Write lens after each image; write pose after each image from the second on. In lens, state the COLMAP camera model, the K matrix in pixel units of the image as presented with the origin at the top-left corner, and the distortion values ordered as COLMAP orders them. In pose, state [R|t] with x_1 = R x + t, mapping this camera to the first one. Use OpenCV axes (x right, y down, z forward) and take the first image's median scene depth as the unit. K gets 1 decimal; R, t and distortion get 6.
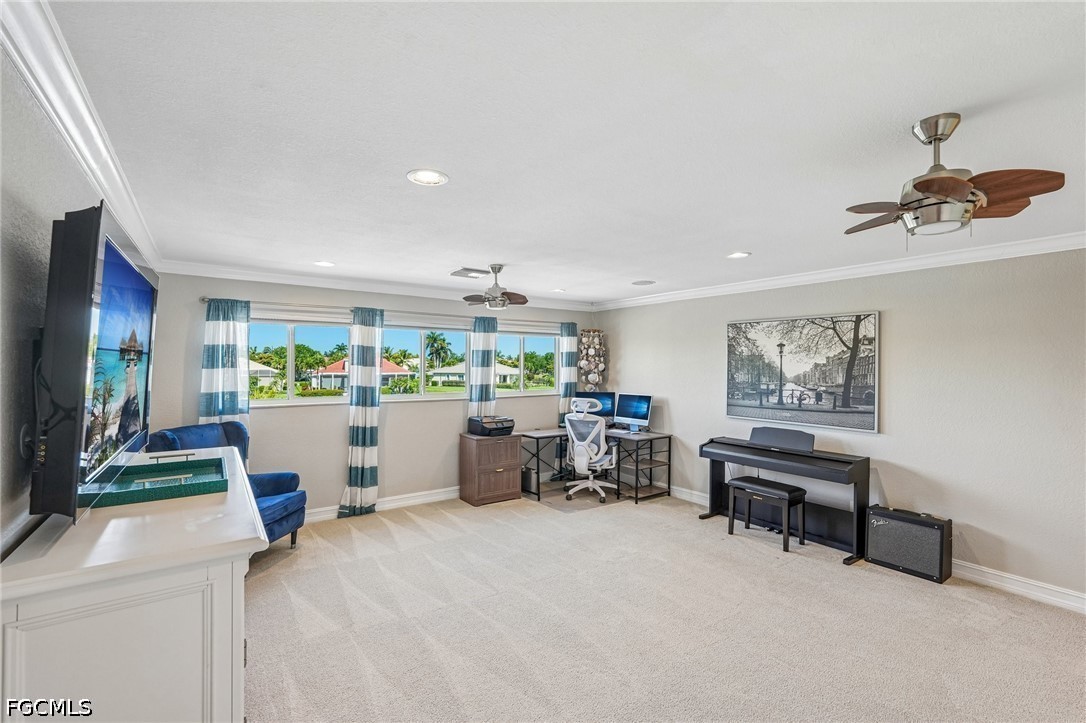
lens RADIAL K [[486.9, 0, 551.8], [0, 486.9, 360.6], [0, 0, 1]] dist [-0.011944, 0.006555]
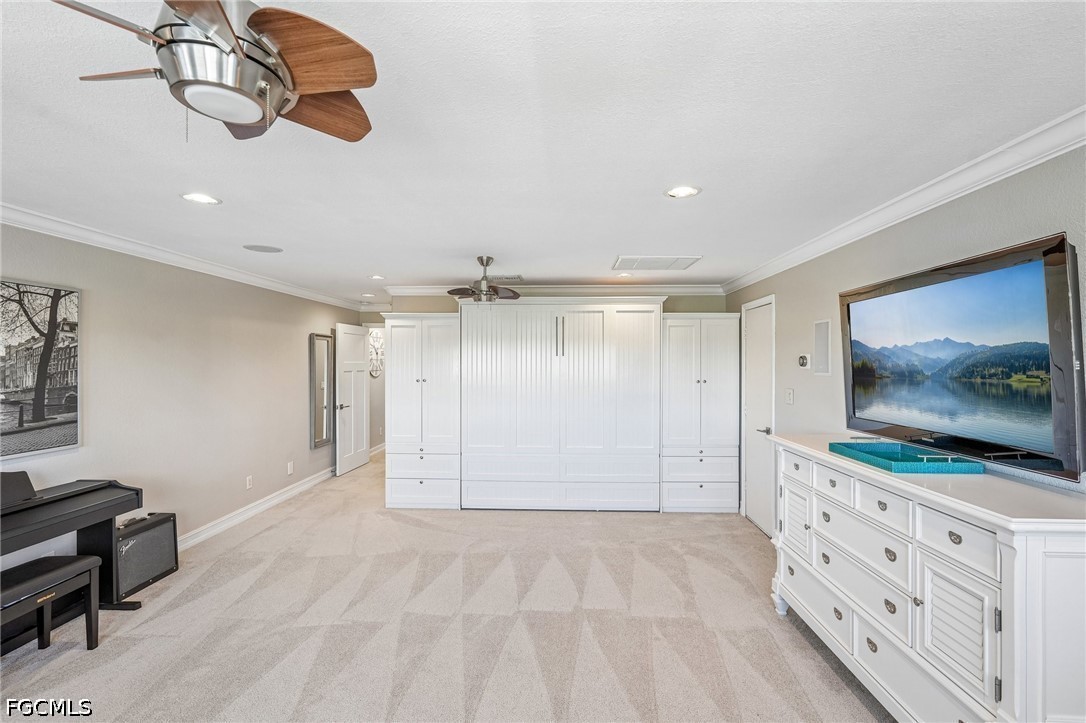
lens RADIAL K [[486.9, 0, 540.0], [0, 486.9, 363.1], [0, 0, 1]] dist [-0.011944, 0.006555]
pose [[-0.787287, -0.001126, 0.616586, -0.508960], [-0.000748, 0.999999, 0.000871, 0.019698], [-0.616586, 0.000224, -0.787287, 1.533089]]
